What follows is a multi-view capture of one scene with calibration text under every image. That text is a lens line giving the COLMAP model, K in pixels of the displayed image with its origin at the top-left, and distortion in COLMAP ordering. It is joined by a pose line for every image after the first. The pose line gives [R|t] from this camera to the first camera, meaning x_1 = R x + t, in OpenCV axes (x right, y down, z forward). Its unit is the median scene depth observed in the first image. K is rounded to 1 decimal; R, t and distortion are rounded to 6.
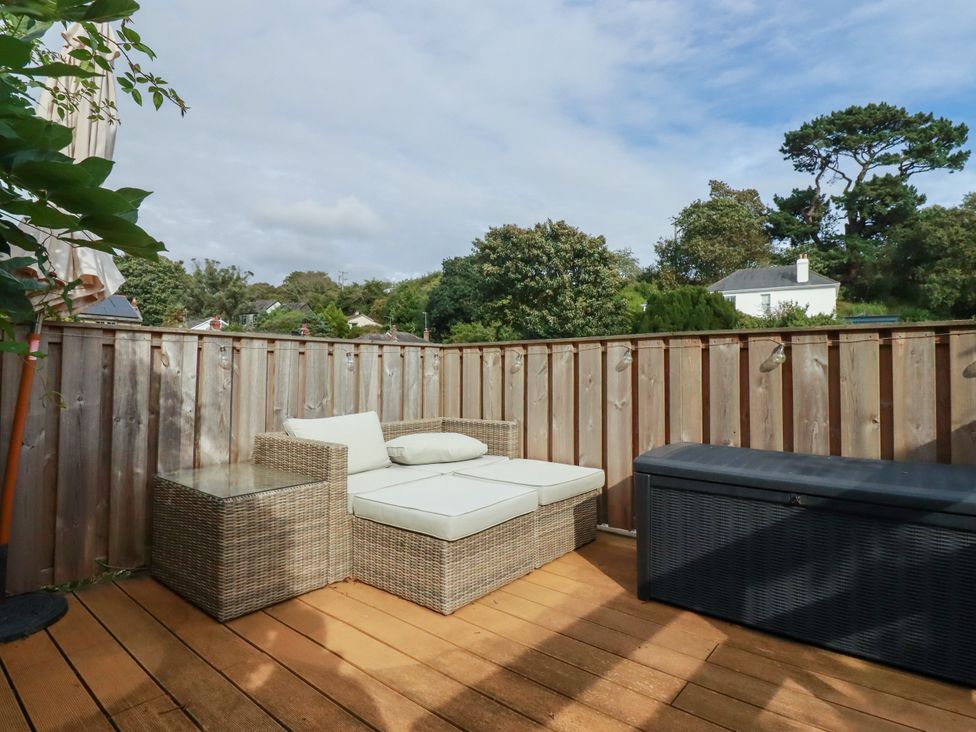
lens RADIAL K [[532.5, 0, 490.6], [0, 532.5, 359.1], [0, 0, 1]] dist [0.003311, -0.017011]
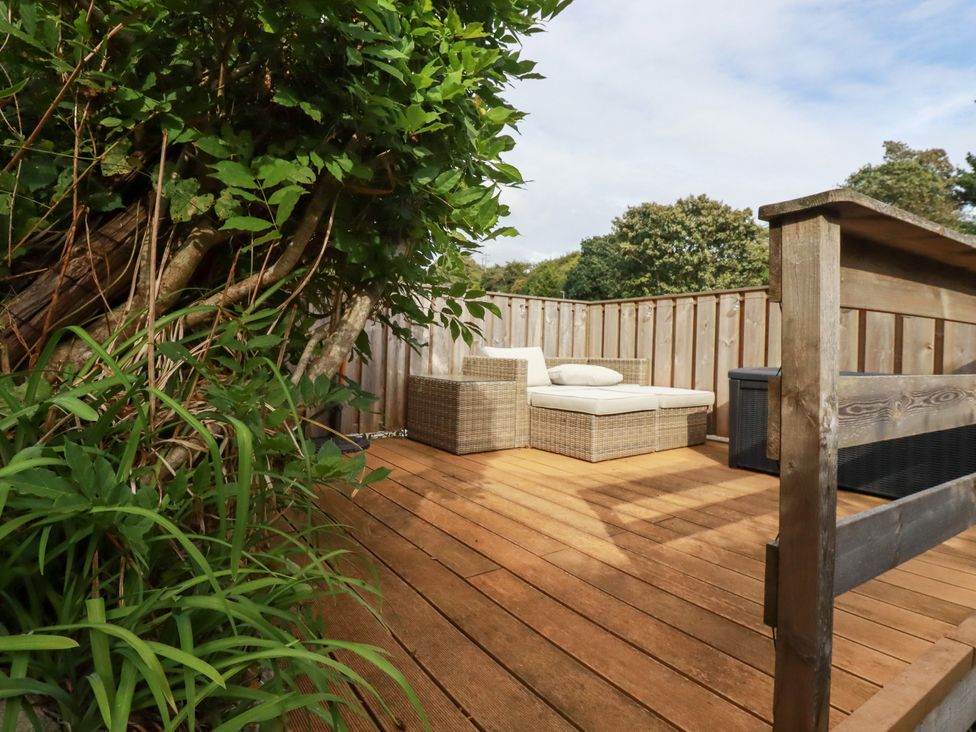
lens RADIAL K [[532.5, 0, 490.6], [0, 532.5, 359.1], [0, 0, 1]] dist [0.003311, -0.017011]
pose [[0.968591, 0.023012, -0.247592, 0.002511], [-0.014684, 0.999264, 0.035428, 0.076719], [0.248225, -0.030680, 0.968216, -0.349102]]
